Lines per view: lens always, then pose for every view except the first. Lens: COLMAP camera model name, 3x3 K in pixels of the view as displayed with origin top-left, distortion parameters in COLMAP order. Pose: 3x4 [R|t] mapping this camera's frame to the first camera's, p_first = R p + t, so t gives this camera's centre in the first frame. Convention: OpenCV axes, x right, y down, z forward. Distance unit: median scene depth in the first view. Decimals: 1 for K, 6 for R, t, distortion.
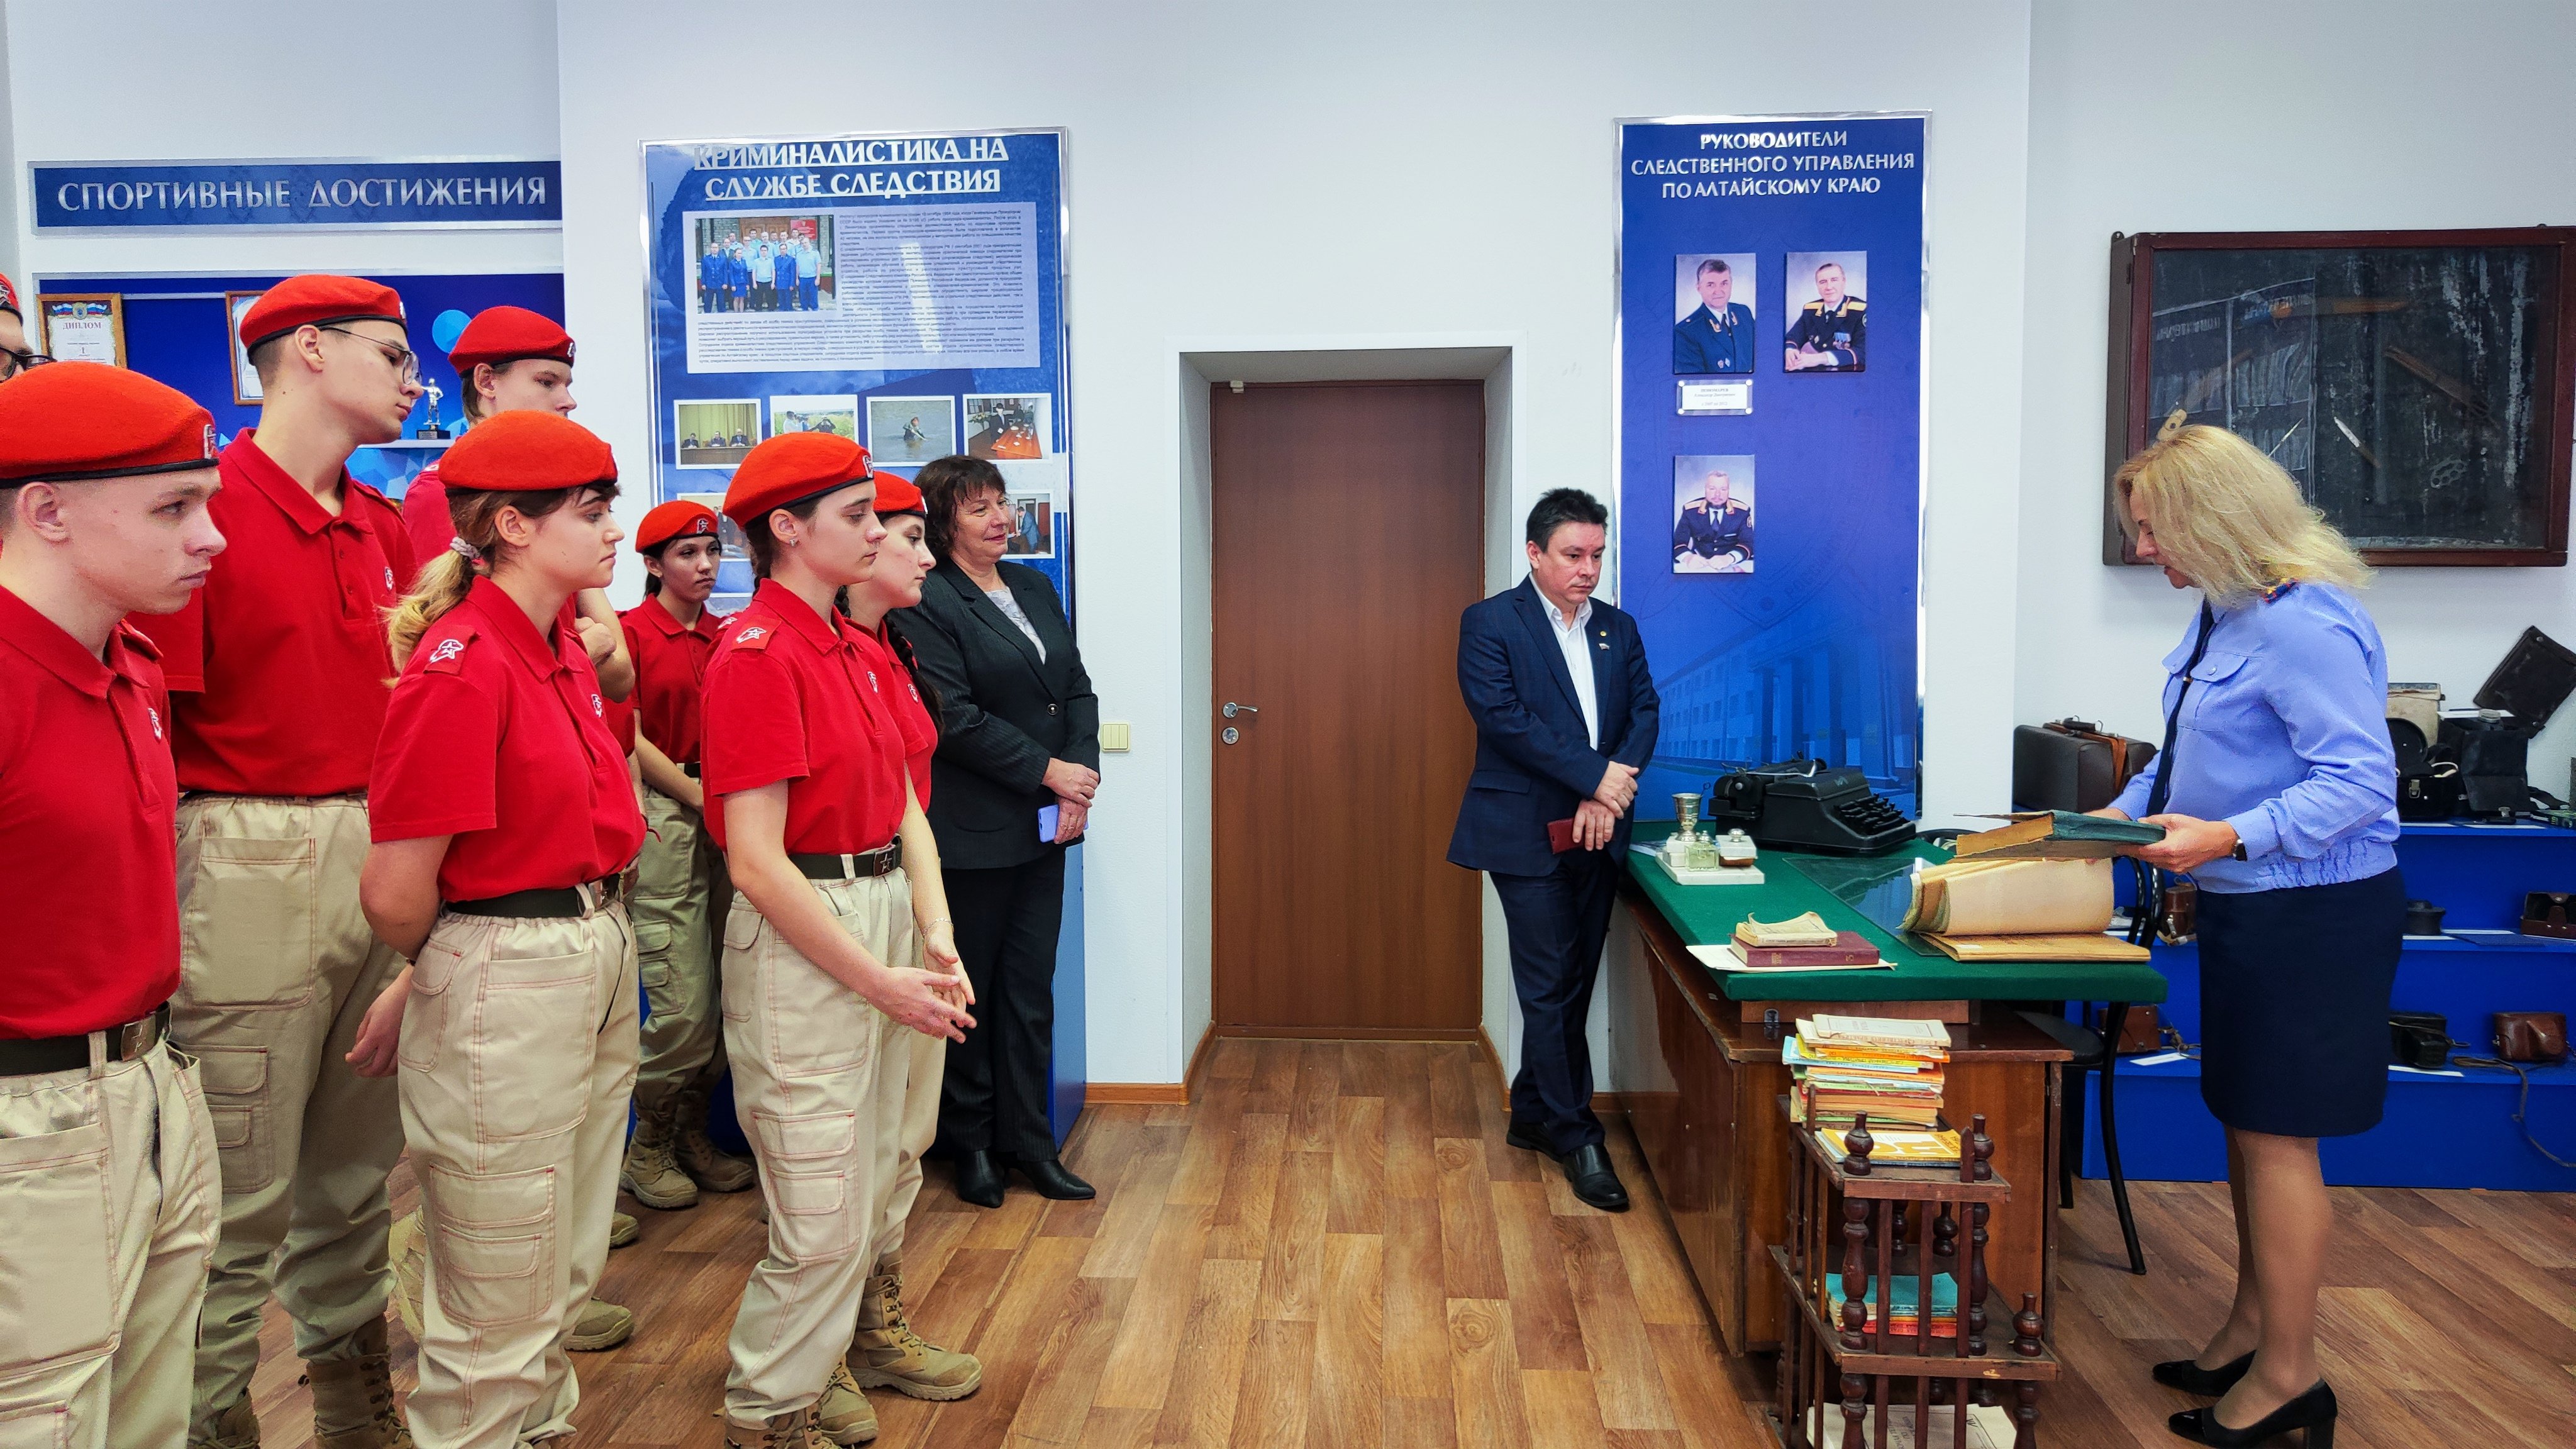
lens RADIAL K [[1714.8, 0, 1288.6], [0, 1714.8, 683.5], [0, 0, 1]] dist [0.020264, 0.001009]
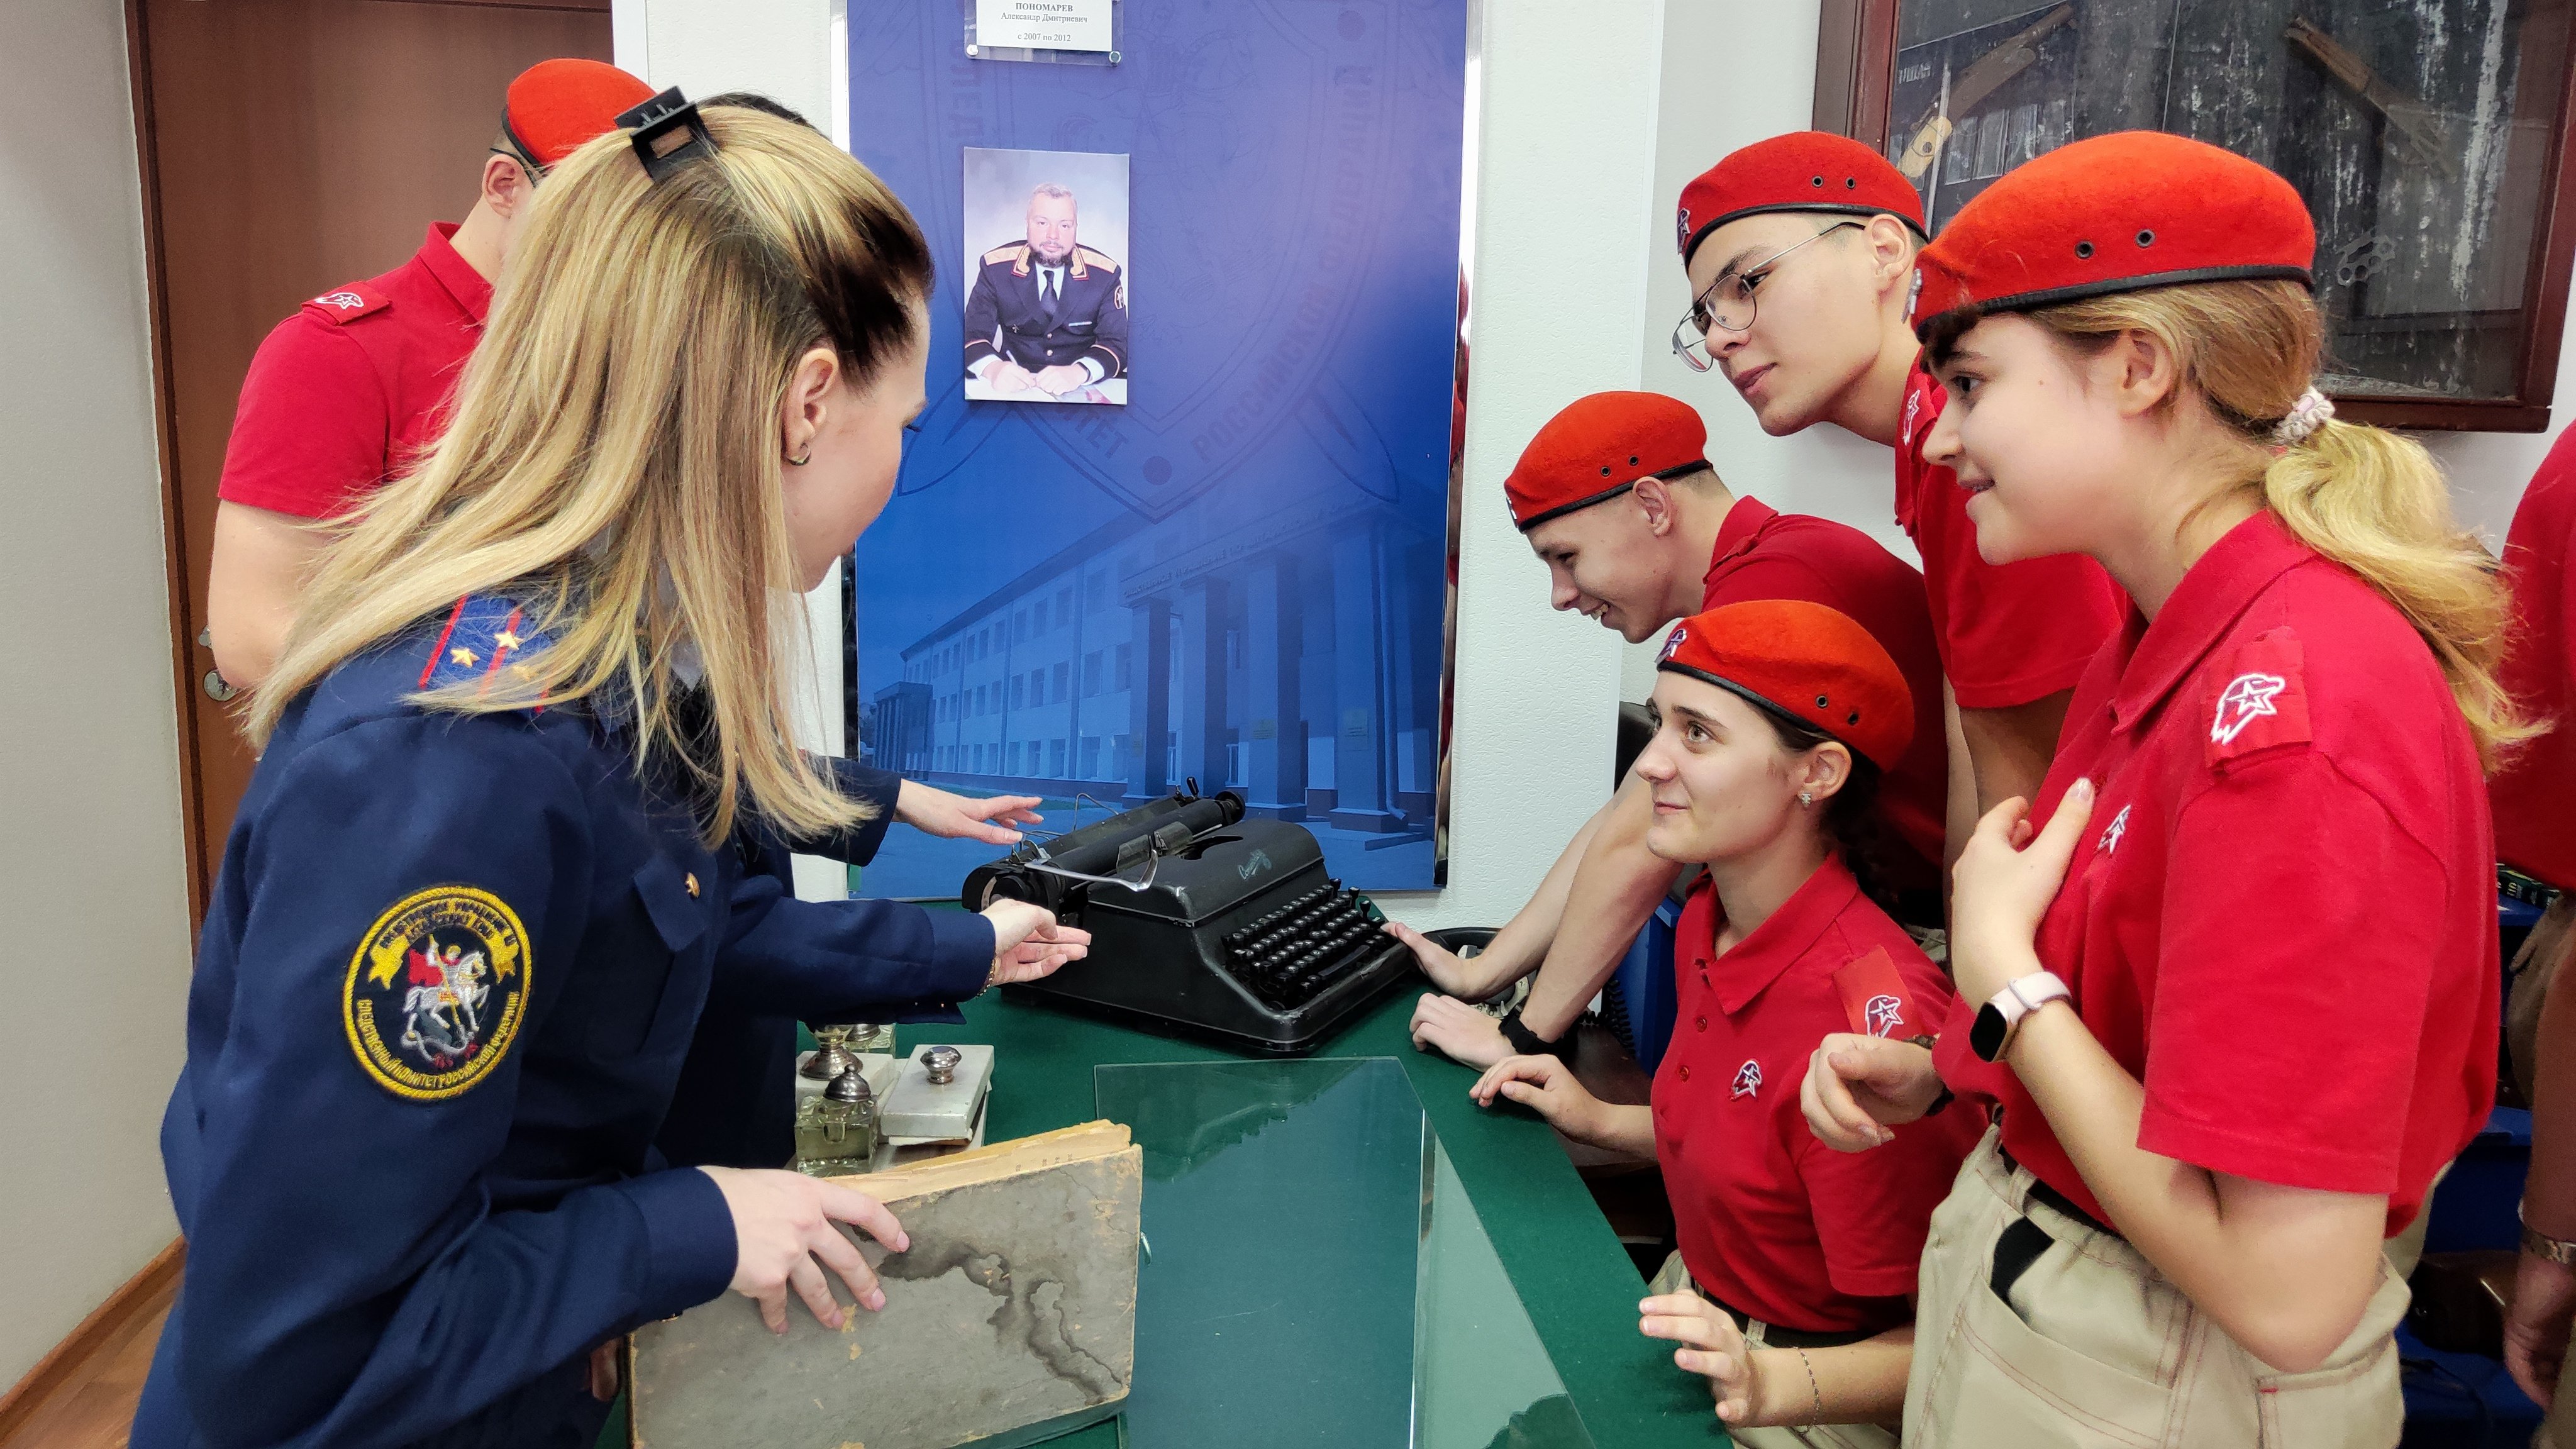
lens RADIAL K [[1714.8, 0, 1288.6], [0, 1714.8, 683.5], [0, 0, 1]] dist [0.020264, 0.001009]
pose [[0.983730, -0.000316, 0.179653, 0.226276], [-0.019754, 0.993745, 0.109915, -0.039914], [-0.178564, -0.111676, 0.977570, 0.503490]]
